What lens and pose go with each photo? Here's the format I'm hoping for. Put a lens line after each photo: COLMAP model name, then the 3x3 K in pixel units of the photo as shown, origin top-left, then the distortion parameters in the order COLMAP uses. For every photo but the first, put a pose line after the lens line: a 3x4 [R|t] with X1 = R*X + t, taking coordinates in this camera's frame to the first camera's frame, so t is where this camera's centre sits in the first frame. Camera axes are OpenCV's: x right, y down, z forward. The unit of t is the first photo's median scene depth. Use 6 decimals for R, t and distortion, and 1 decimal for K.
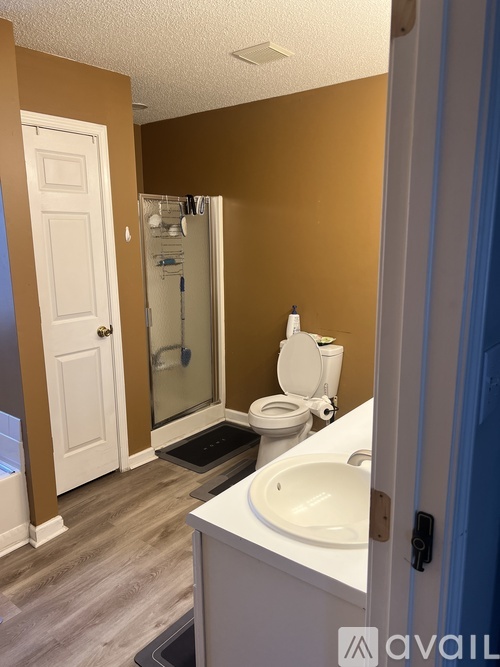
lens RADIAL K [[504.3, 0, 248.7], [0, 504.3, 327.8], [0, 0, 1]] dist [0.059335, -0.066014]
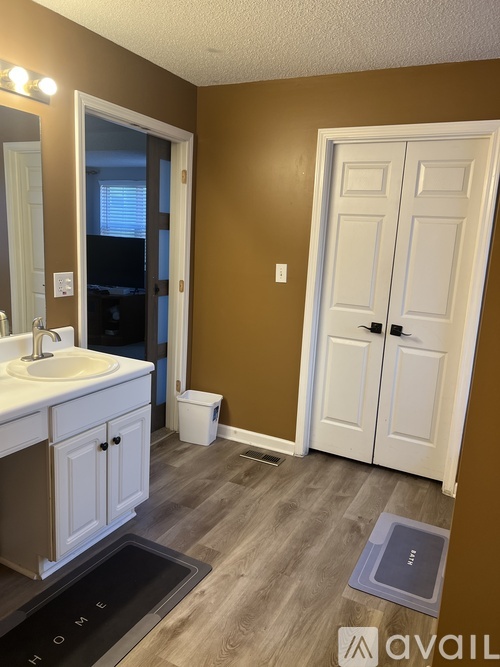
lens RADIAL K [[504.3, 0, 248.7], [0, 504.3, 327.8], [0, 0, 1]] dist [0.059335, -0.066014]
pose [[-0.981354, -0.004746, -0.192151, -0.062154], [-0.075817, 0.928196, 0.364285, -0.280105], [0.176625, 0.372061, -0.911249, 1.608861]]
